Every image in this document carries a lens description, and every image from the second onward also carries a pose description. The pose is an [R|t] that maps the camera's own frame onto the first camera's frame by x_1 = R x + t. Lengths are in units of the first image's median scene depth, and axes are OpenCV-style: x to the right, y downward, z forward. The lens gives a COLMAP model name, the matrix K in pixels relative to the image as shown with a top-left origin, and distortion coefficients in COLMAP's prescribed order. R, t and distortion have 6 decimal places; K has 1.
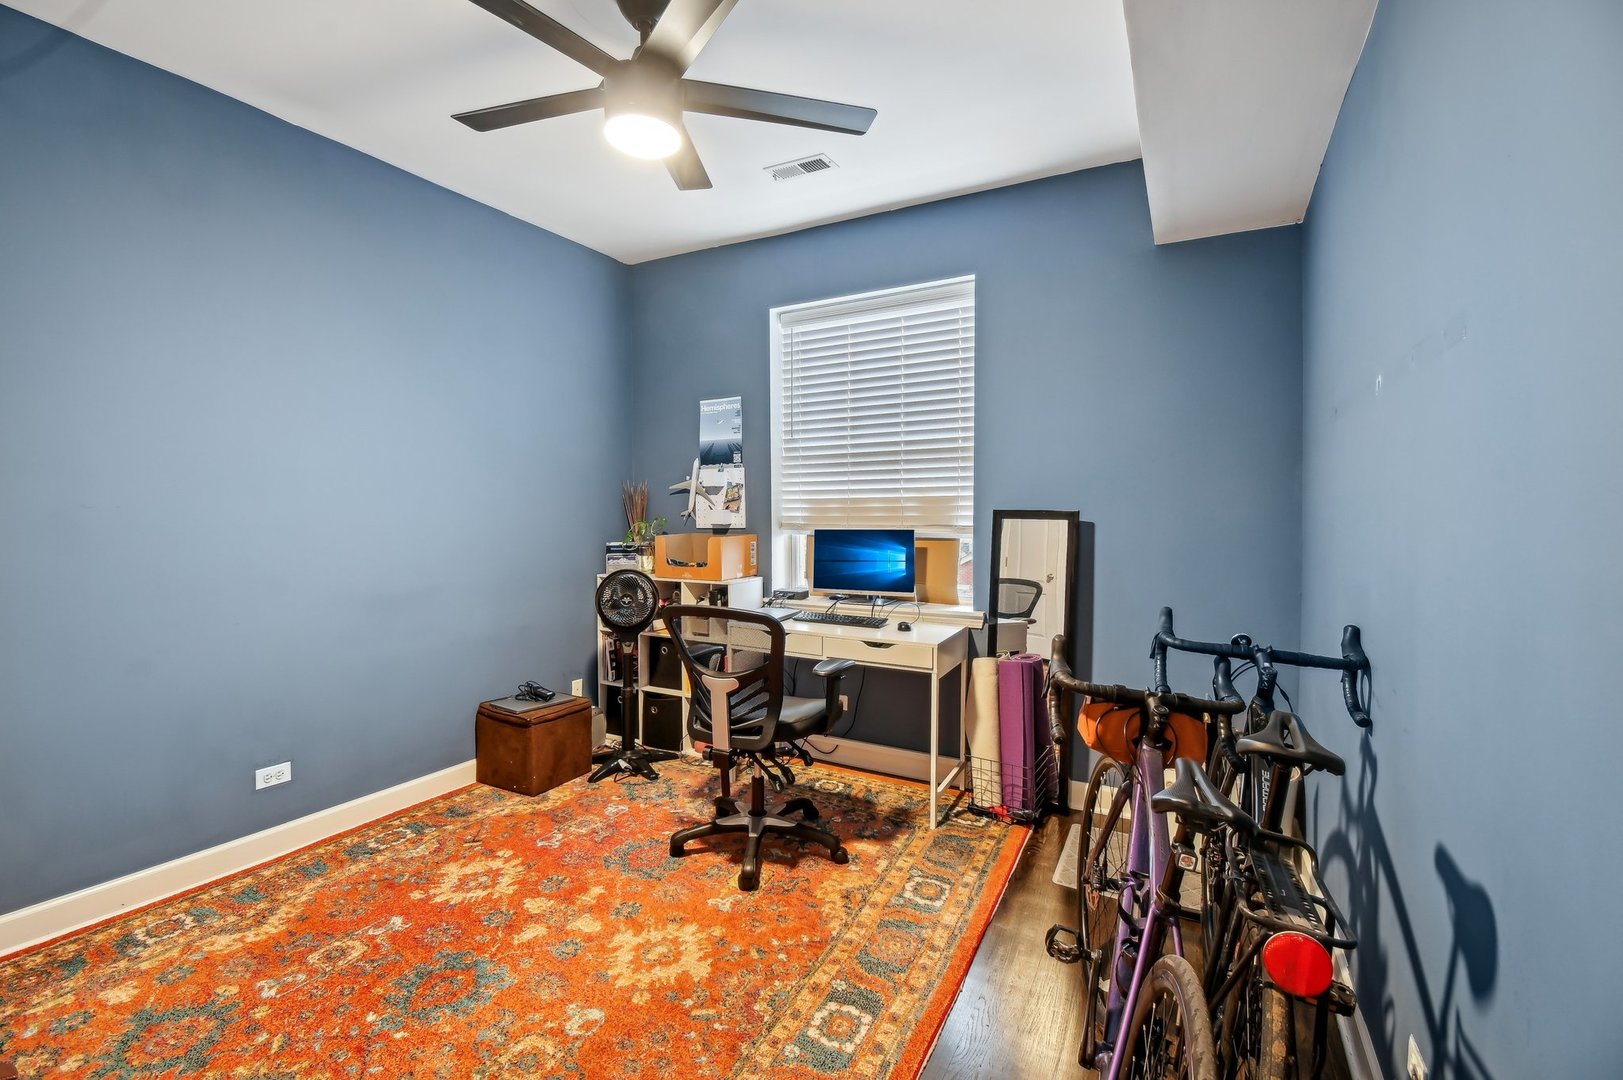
lens RADIAL K [[738.8, 0, 806.6], [0, 738.8, 522.7], [0, 0, 1]] dist [0.020012, -0.027419]
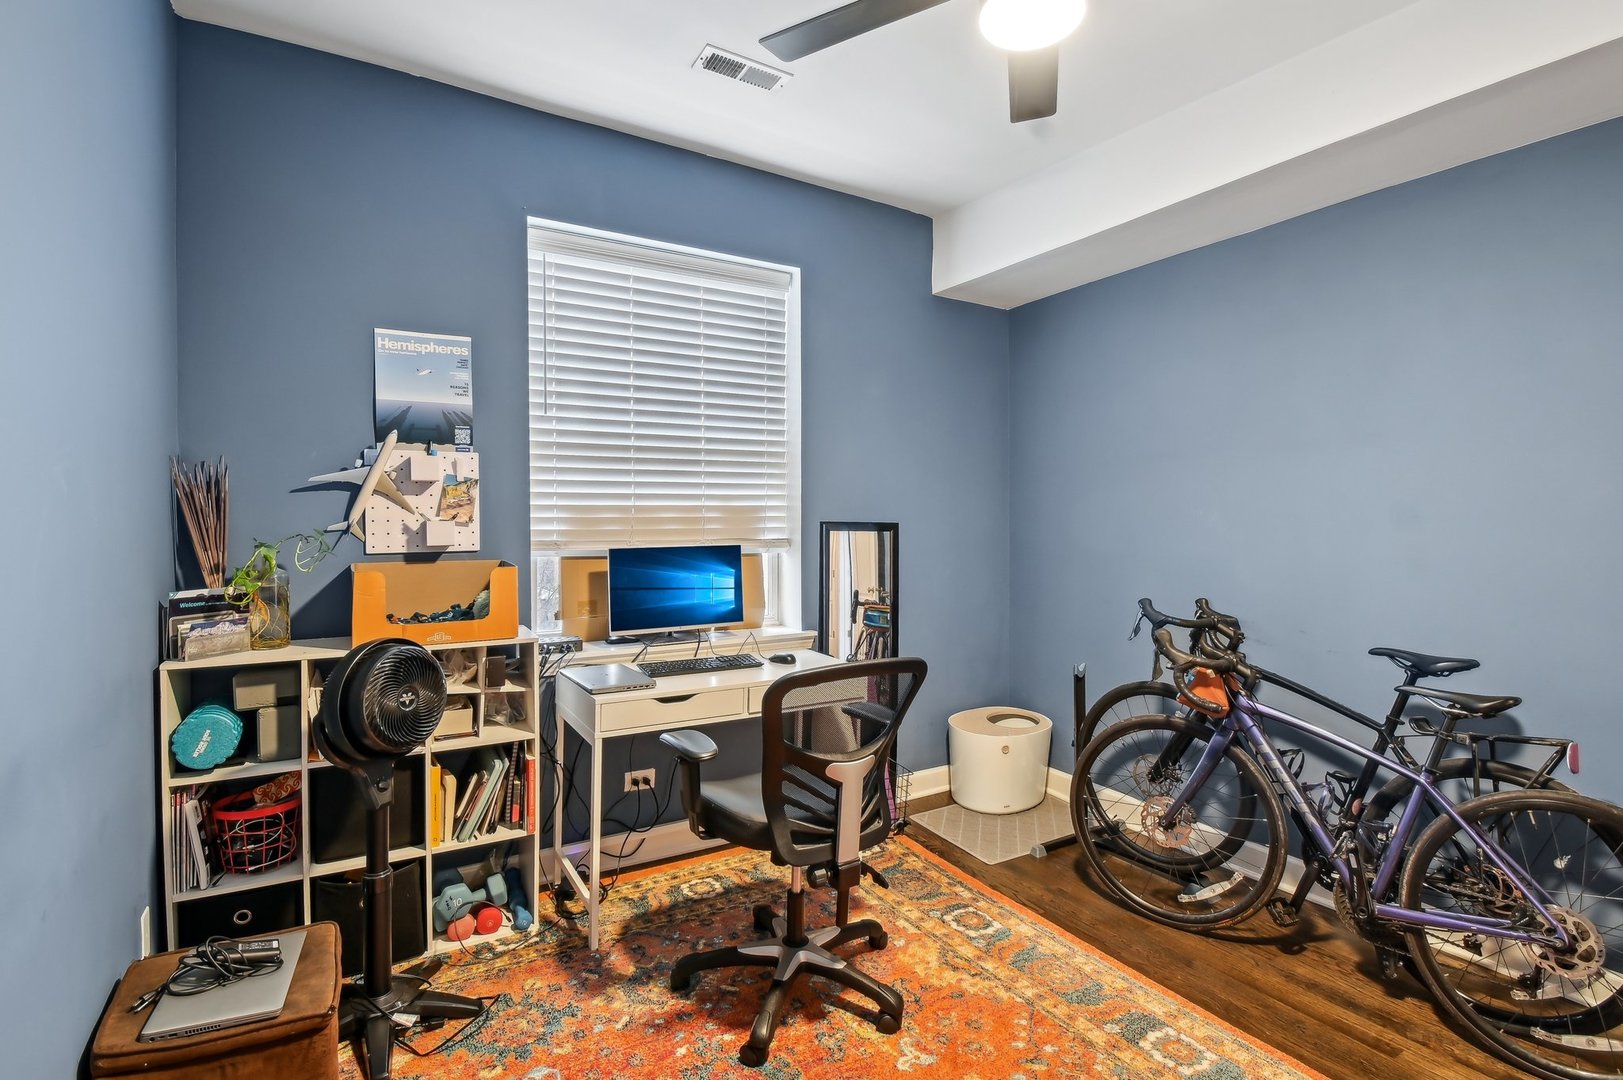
lens RADIAL K [[769.6, 0, 806.2], [0, 769.6, 517.6], [0, 0, 1]] dist [0.000764, -0.022372]
pose [[0.483793, 0.001121, 0.875182, -0.621806], [0.010760, 0.999916, -0.007229, -0.015416], [-0.875117, 0.012915, 0.483740, 0.538398]]
